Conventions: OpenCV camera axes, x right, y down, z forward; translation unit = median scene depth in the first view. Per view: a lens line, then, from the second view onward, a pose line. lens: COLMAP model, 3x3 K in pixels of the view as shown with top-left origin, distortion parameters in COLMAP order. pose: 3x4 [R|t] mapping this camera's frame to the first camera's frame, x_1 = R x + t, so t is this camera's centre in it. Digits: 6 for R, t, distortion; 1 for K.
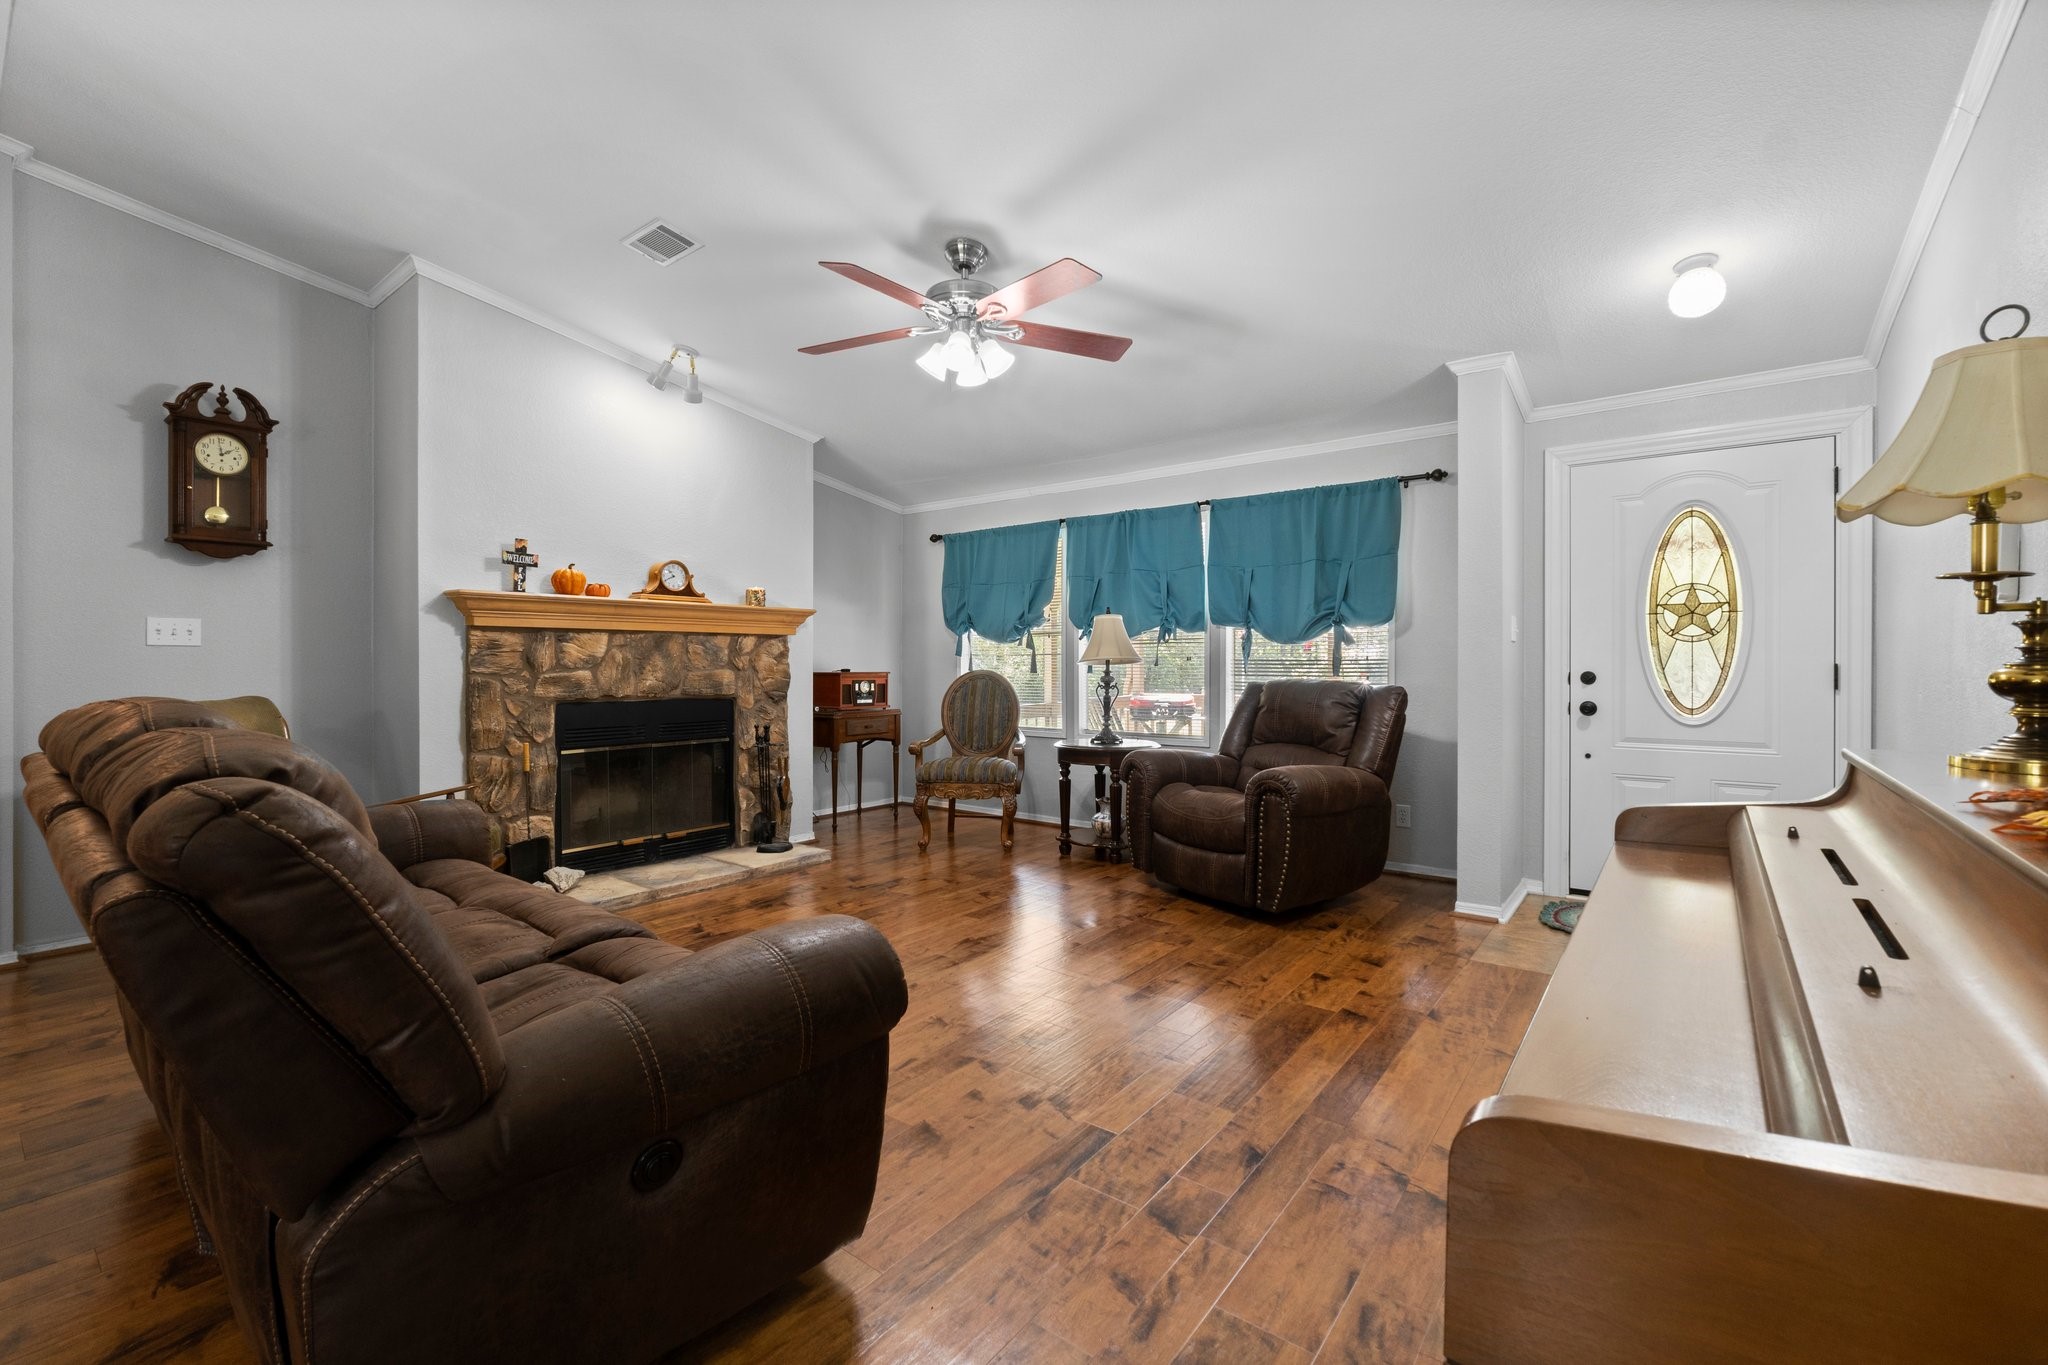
lens RADIAL K [[858.5, 0, 1024.9], [0, 858.5, 669.3], [0, 0, 1]] dist [-0.006071, 0.000180]
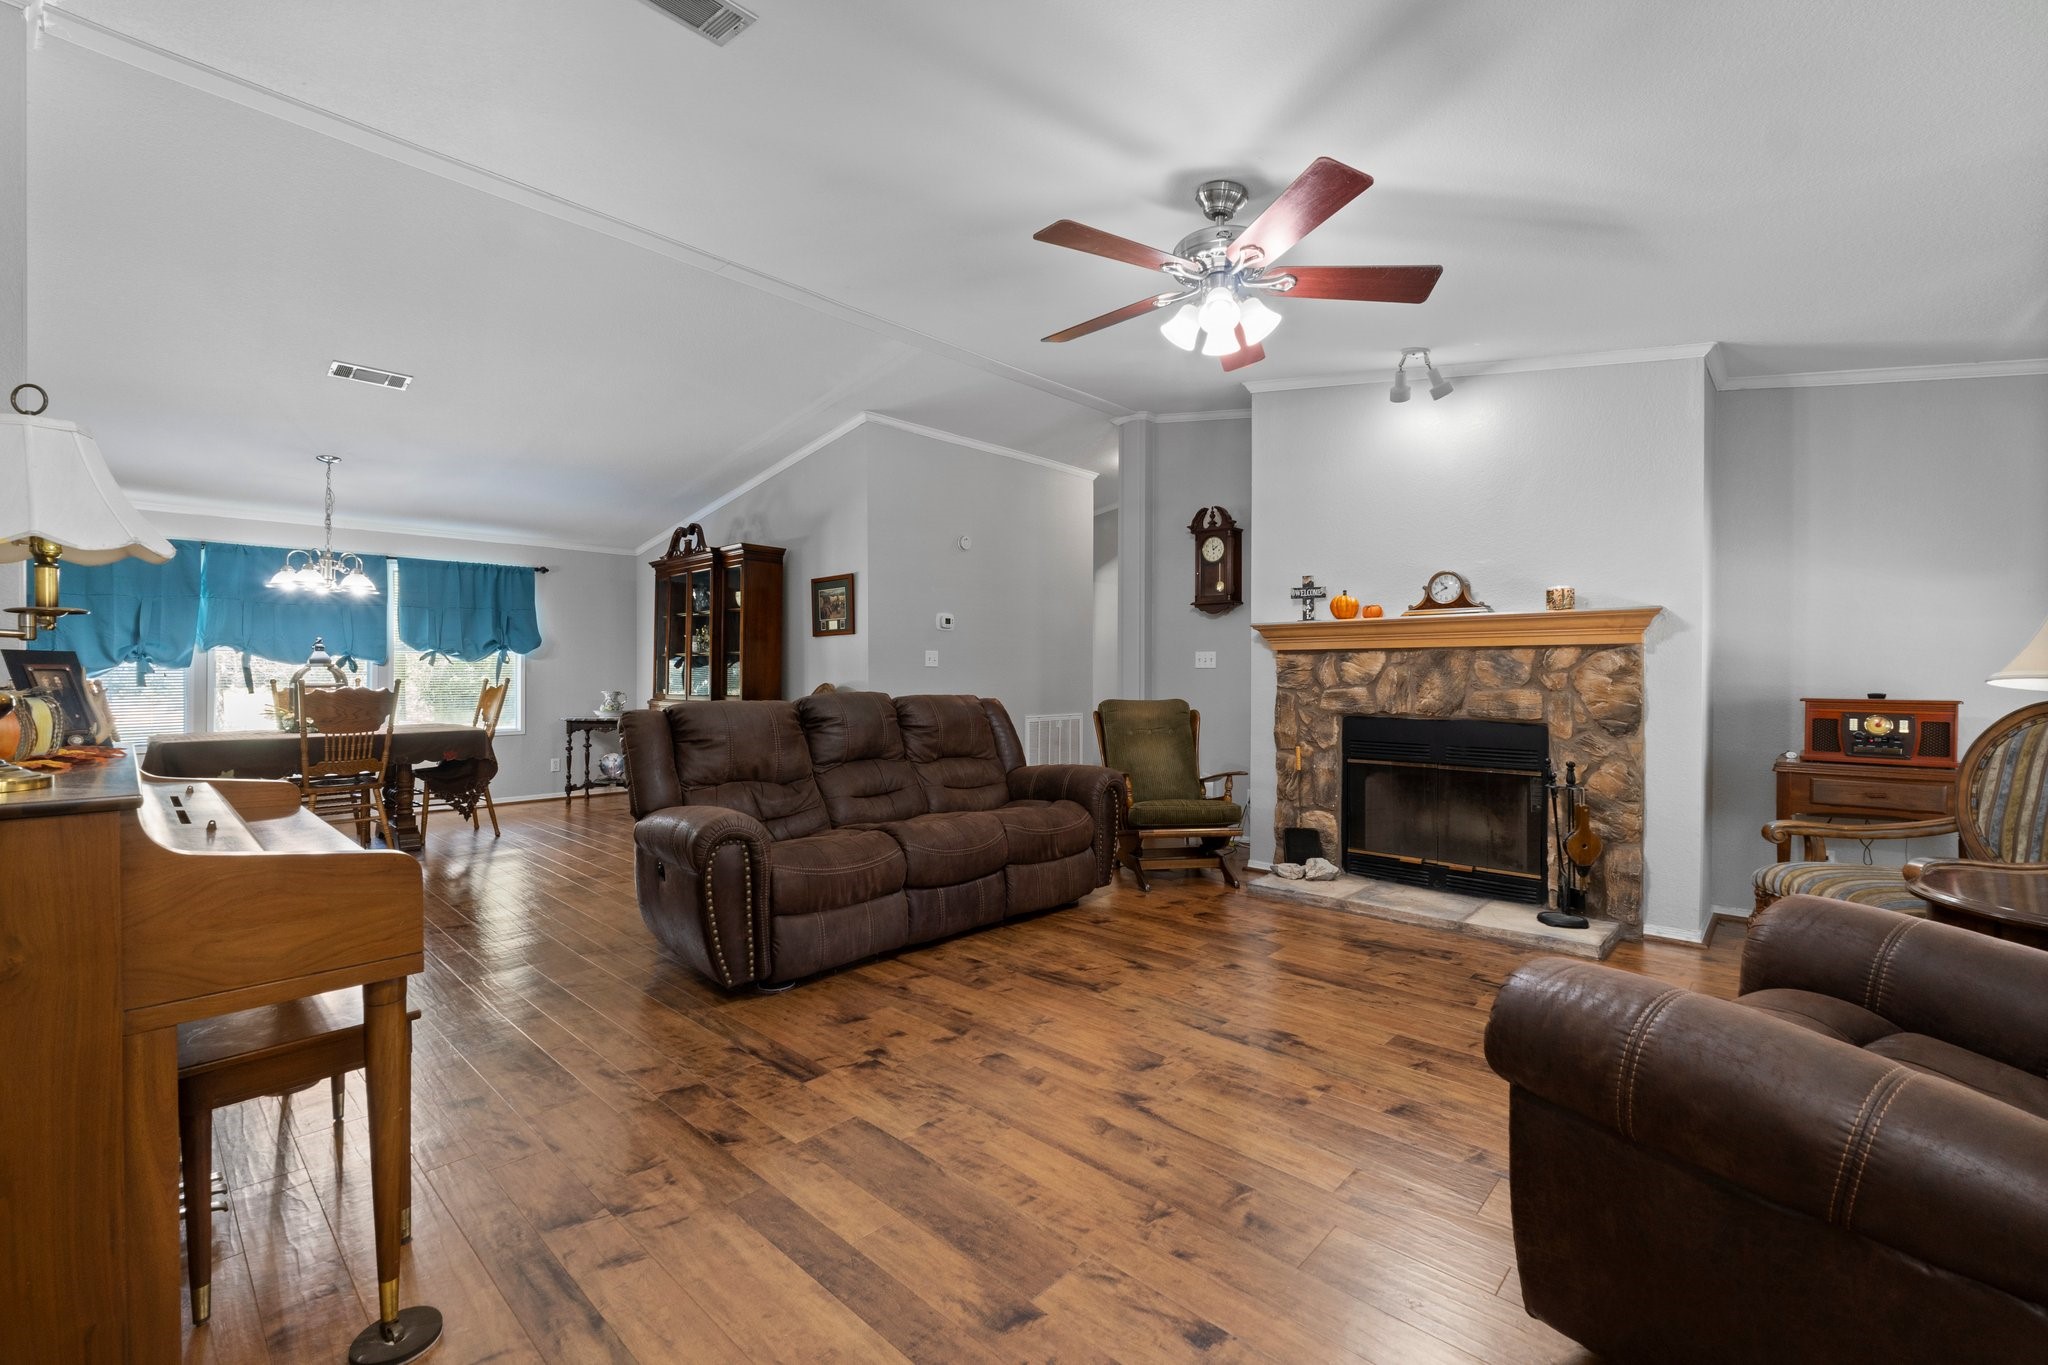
lens RADIAL K [[858.5, 0, 1029.5], [0, 858.5, 680.4], [0, 0, 1]] dist [-0.006071, 0.000180]
pose [[-0.086117, 0.006551, -0.996263, 0.624312], [-0.011184, 0.999909, 0.007542, -0.011089], [0.996222, 0.011792, -0.086036, 0.702660]]
